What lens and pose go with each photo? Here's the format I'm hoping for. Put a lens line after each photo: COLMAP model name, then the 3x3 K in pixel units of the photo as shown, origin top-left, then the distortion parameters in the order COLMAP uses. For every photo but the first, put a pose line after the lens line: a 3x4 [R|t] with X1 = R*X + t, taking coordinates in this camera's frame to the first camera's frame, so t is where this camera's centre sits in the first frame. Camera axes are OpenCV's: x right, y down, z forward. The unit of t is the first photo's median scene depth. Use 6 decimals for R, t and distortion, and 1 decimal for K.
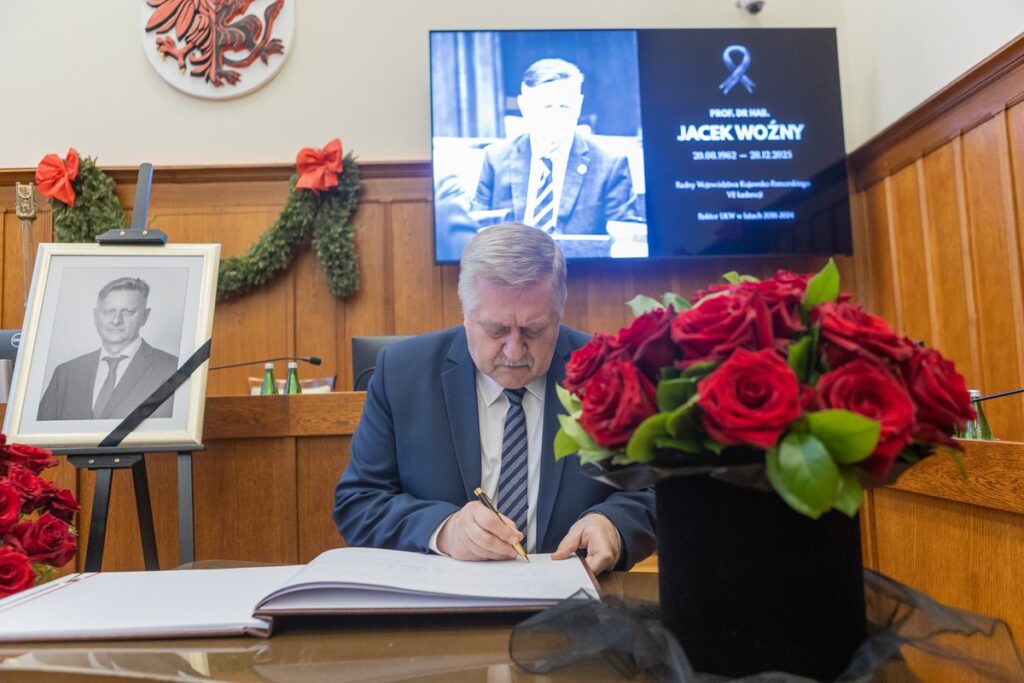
lens RADIAL K [[695.6, 0, 505.0], [0, 695.6, 343.1], [0, 0, 1]] dist [-0.026547, 0.021588]
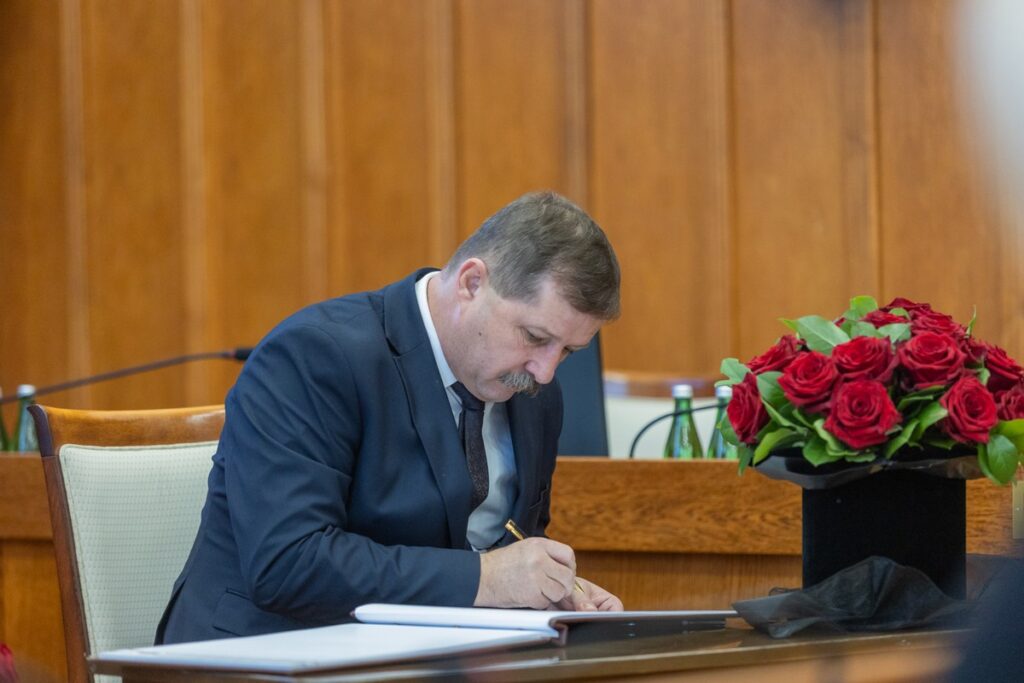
lens RADIAL K [[5304.3, 0, 512.0], [0, 5304.3, 341.8], [0, 0, 1]] dist [-0.390926, 0.000000]
pose [[0.616037, 0.005623, 0.787697, -1.324000], [-0.070040, 0.996405, 0.047664, -0.077794], [-0.784597, -0.084533, 0.614216, -0.744917]]
